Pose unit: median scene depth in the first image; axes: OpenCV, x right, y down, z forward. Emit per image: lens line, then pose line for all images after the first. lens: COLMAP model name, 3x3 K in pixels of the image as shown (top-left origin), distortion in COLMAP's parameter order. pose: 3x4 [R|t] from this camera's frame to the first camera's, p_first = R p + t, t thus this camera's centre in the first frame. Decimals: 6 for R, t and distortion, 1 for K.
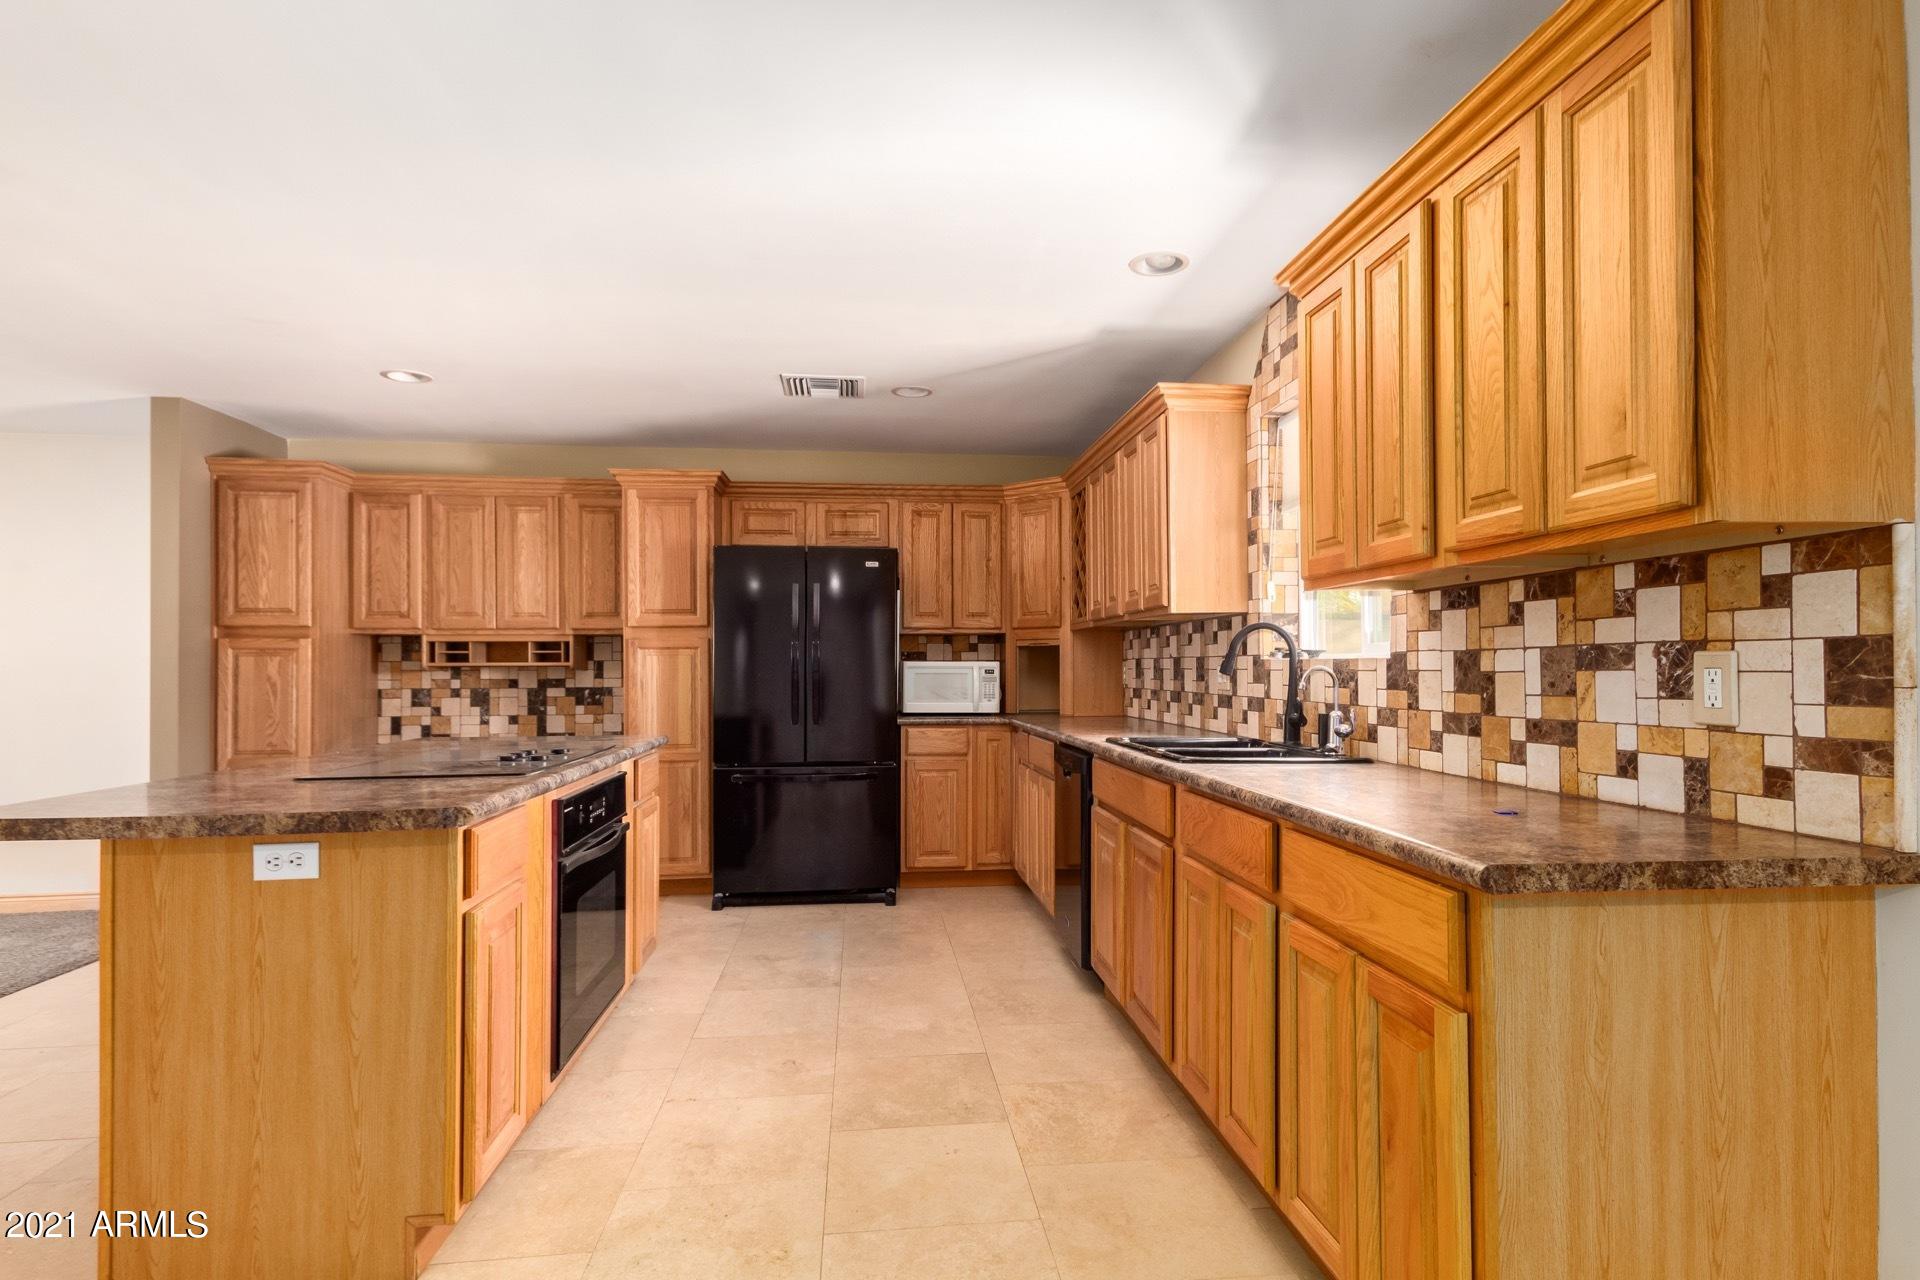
lens RADIAL K [[980.1, 0, 978.3], [0, 980.1, 653.3], [0, 0, 1]] dist [0.020773, -0.003918]
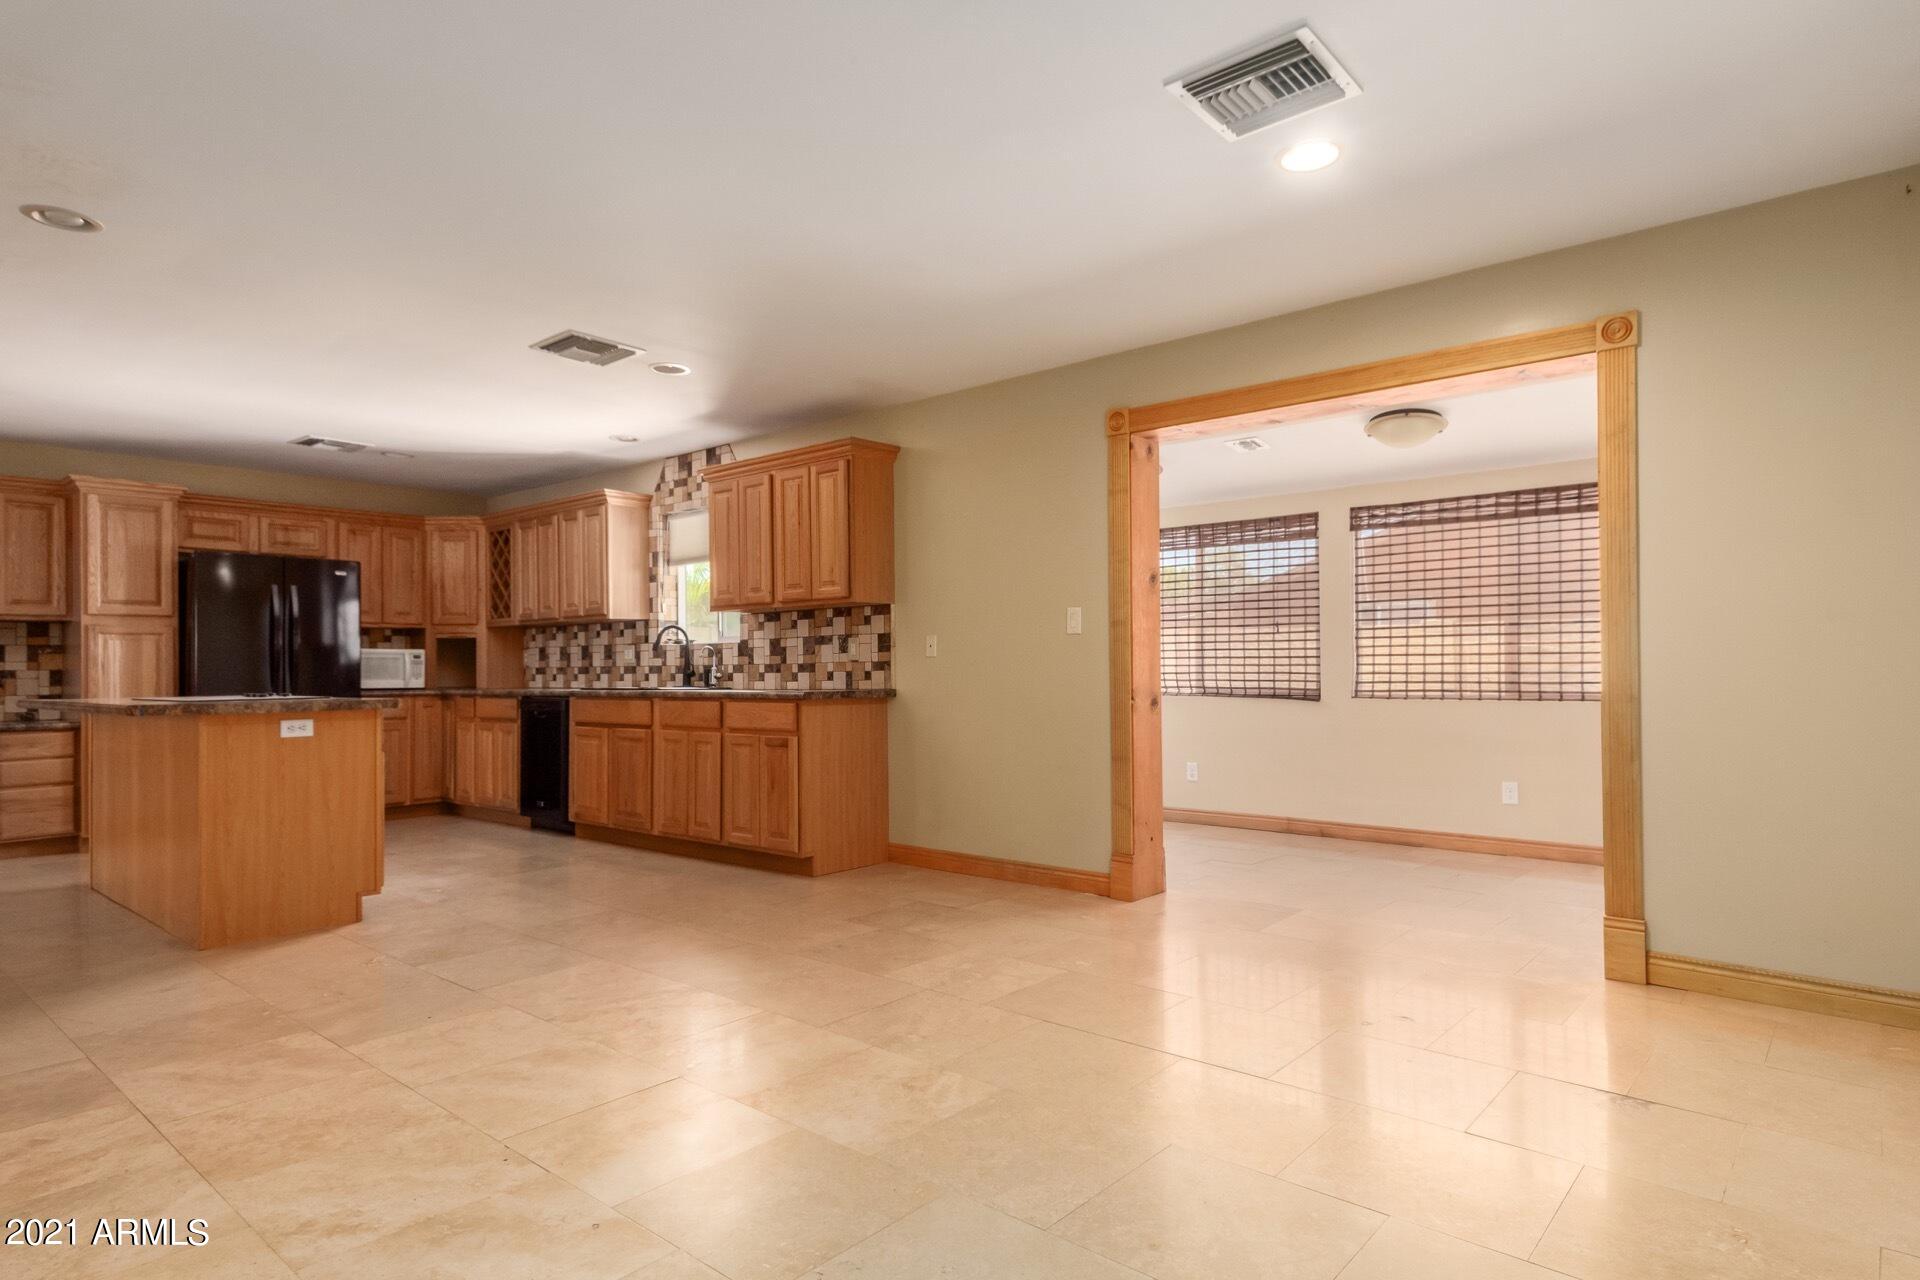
lens RADIAL K [[1060.2, 0, 961.4], [0, 1060.2, 654.1], [0, 0, 1]] dist [0.032281, -0.004651]
pose [[0.742100, 0.006776, 0.670255, -0.795953], [-0.002695, 0.999971, -0.007126, 0.045143], [-0.670284, 0.003482, 0.742097, -1.092243]]
